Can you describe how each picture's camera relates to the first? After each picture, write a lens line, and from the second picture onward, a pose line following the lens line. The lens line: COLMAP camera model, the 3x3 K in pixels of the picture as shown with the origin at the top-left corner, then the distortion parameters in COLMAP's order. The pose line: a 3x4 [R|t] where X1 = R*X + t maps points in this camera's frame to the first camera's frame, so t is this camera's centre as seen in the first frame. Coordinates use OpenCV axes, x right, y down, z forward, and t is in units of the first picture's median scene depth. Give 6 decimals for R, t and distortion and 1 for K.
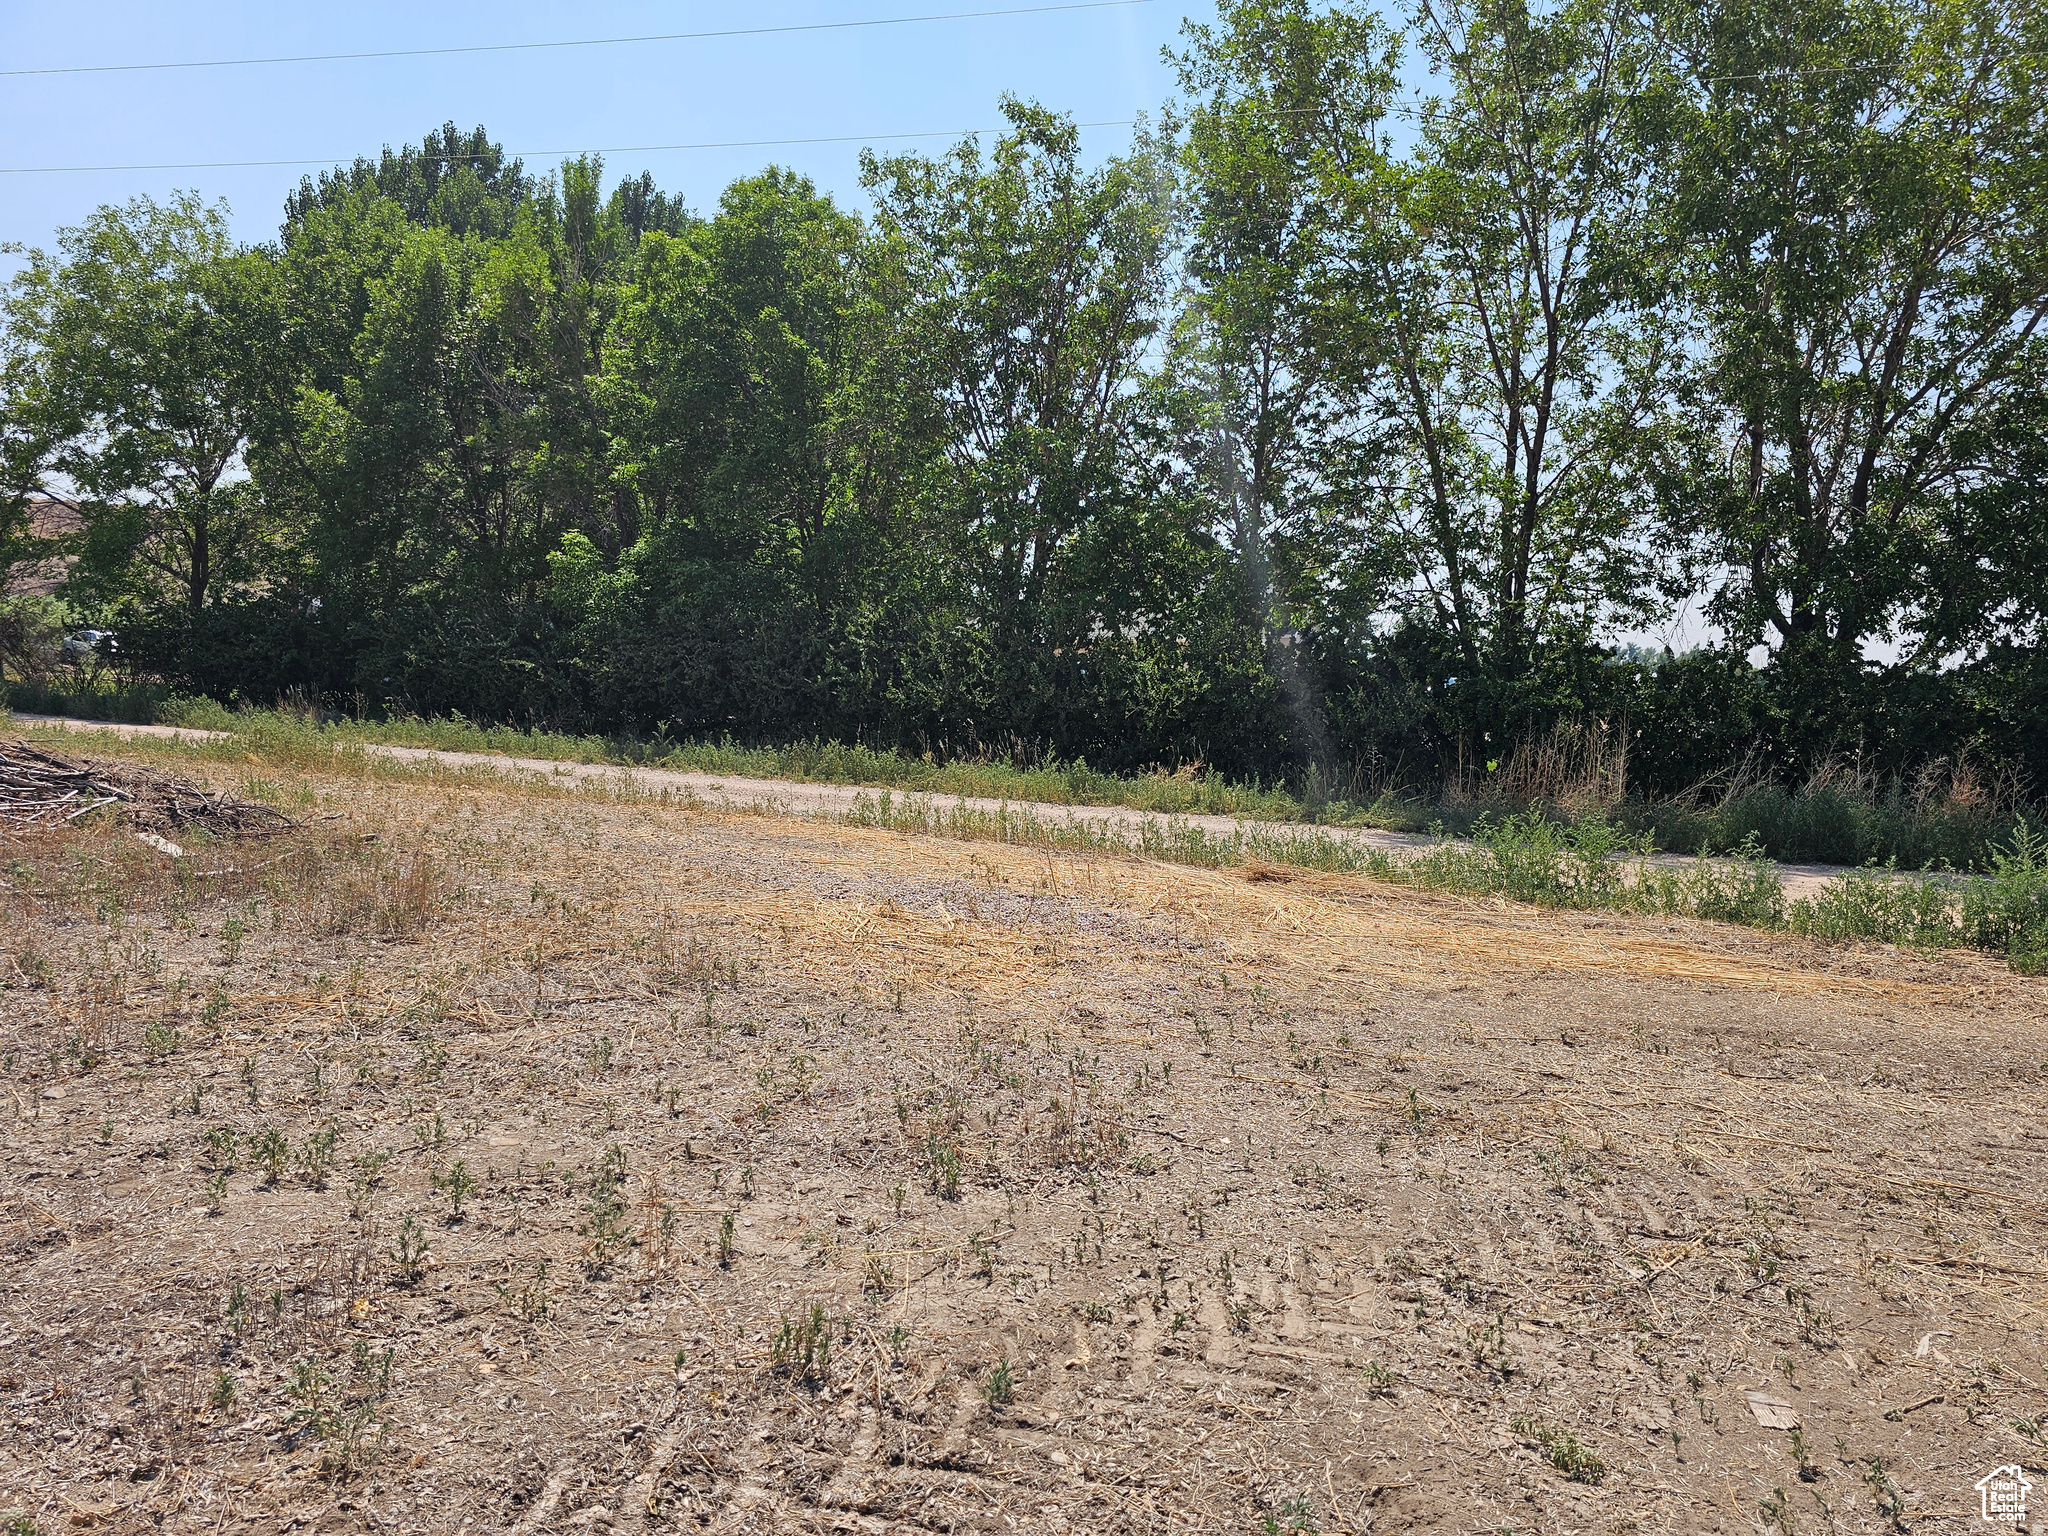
lens RADIAL K [[1370.0, 0, 984.4], [0, 1370.0, 764.6], [0, 0, 1]] dist [-0.002709, 0.000167]
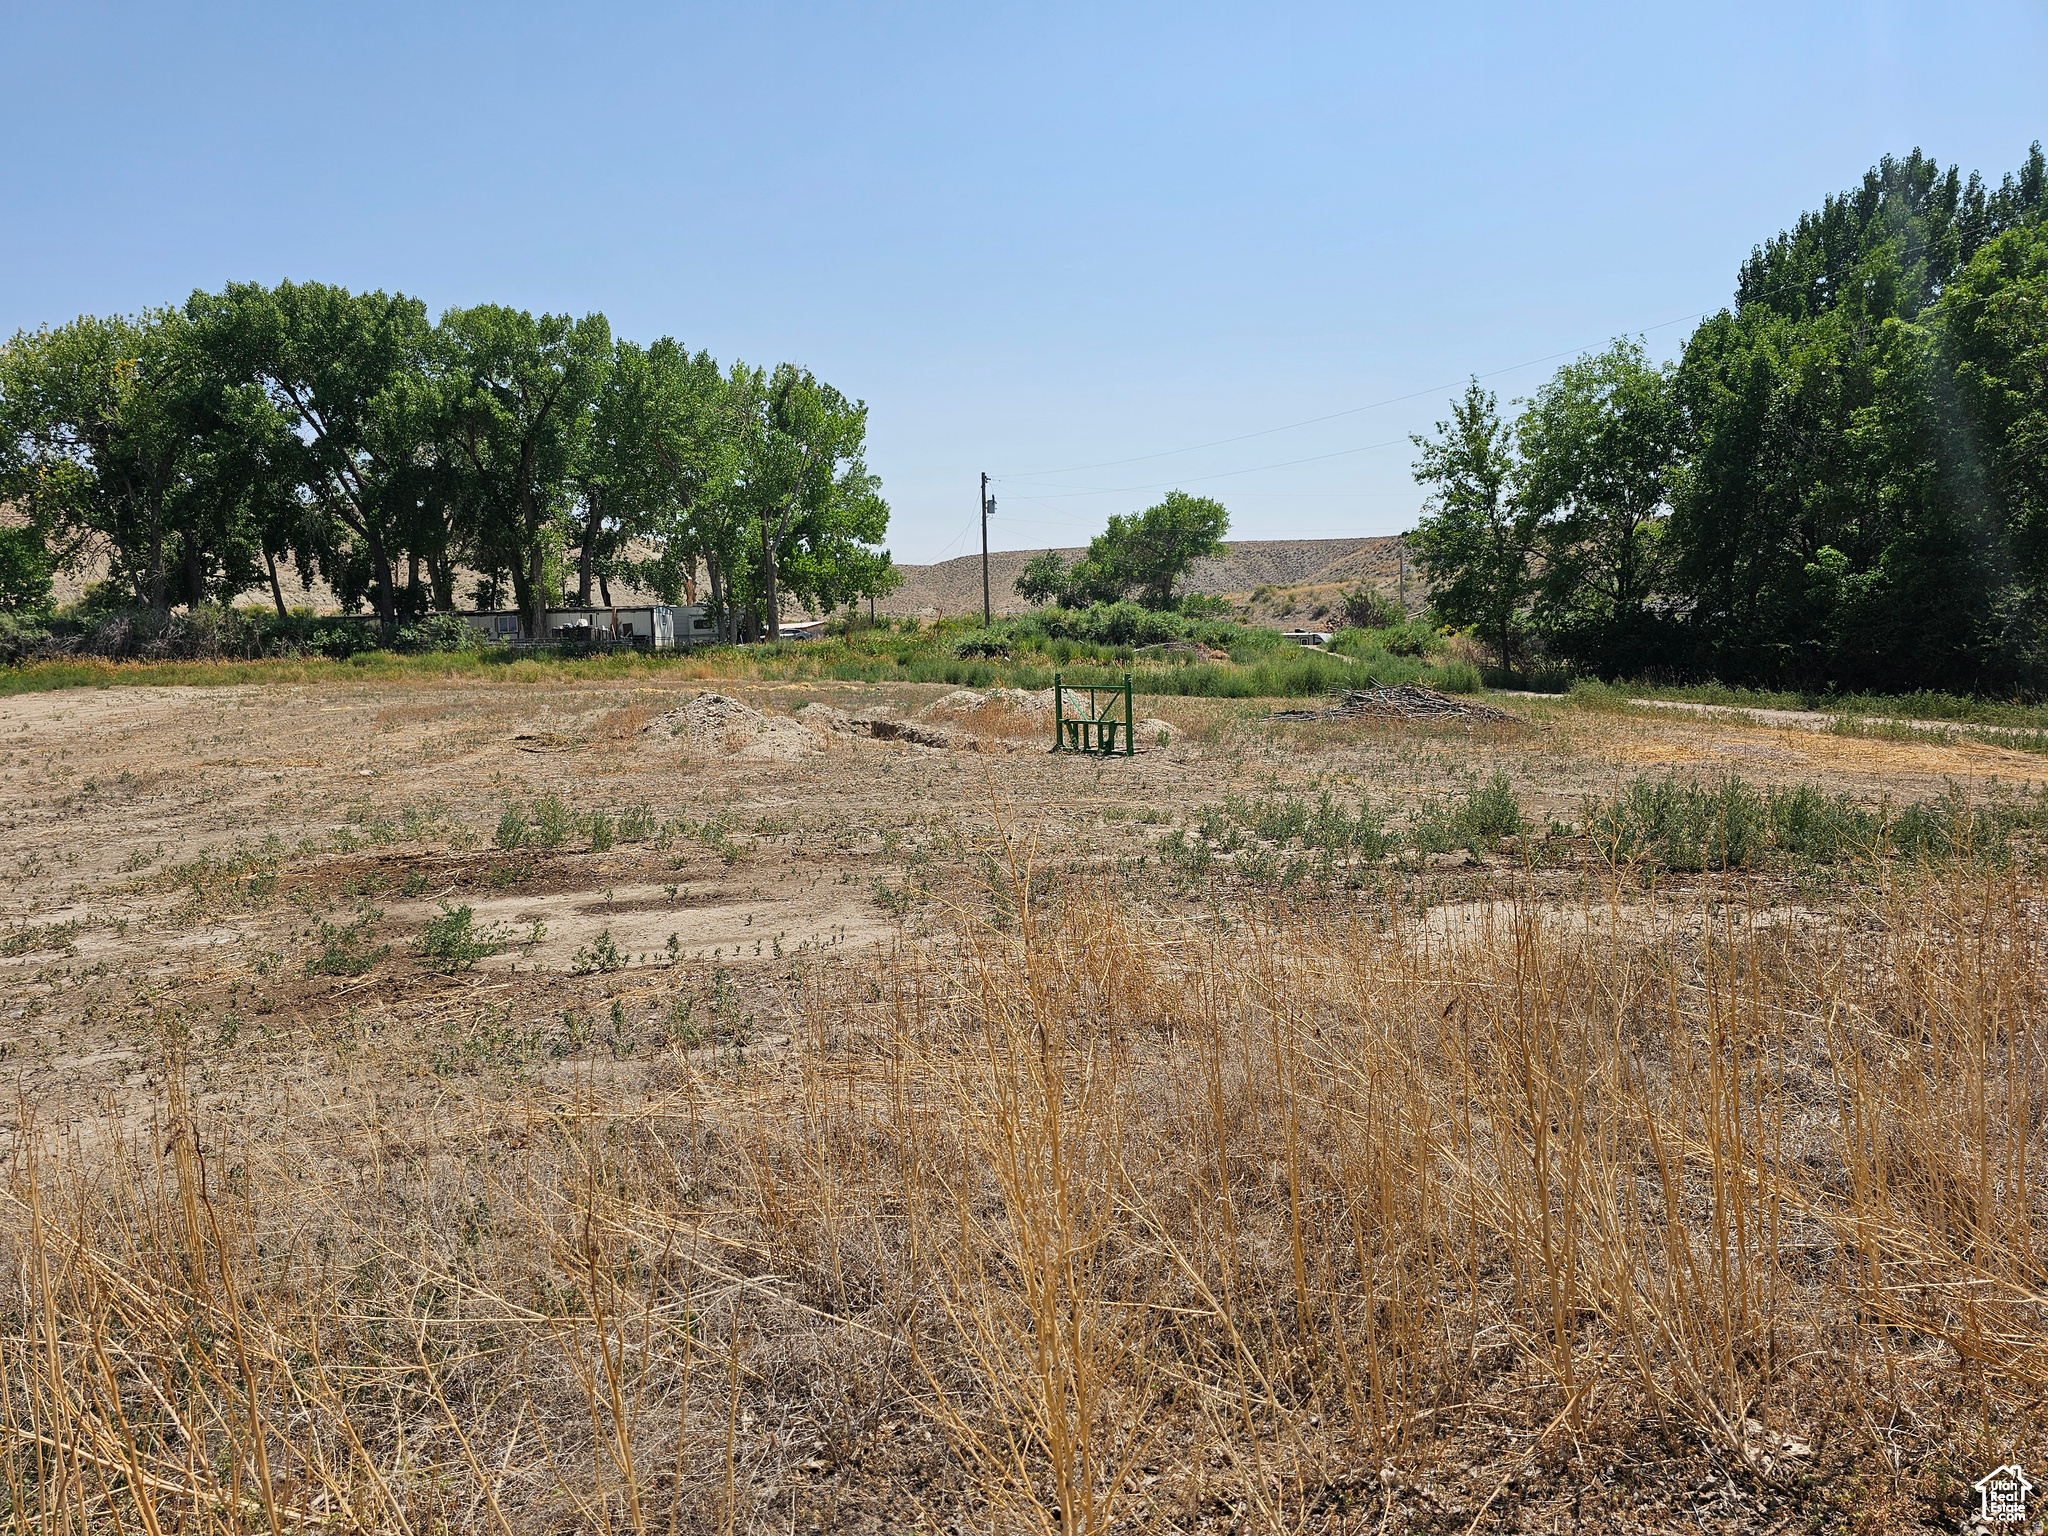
lens RADIAL K [[1370.0, 0, 984.4], [0, 1370.0, 764.6], [0, 0, 1]] dist [-0.002709, 0.000167]
pose [[0.499979, 0.017464, -0.865862, 0.377273], [-0.004866, 0.999838, 0.017357, 0.025143], [0.866024, -0.004465, 0.499983, -0.350435]]
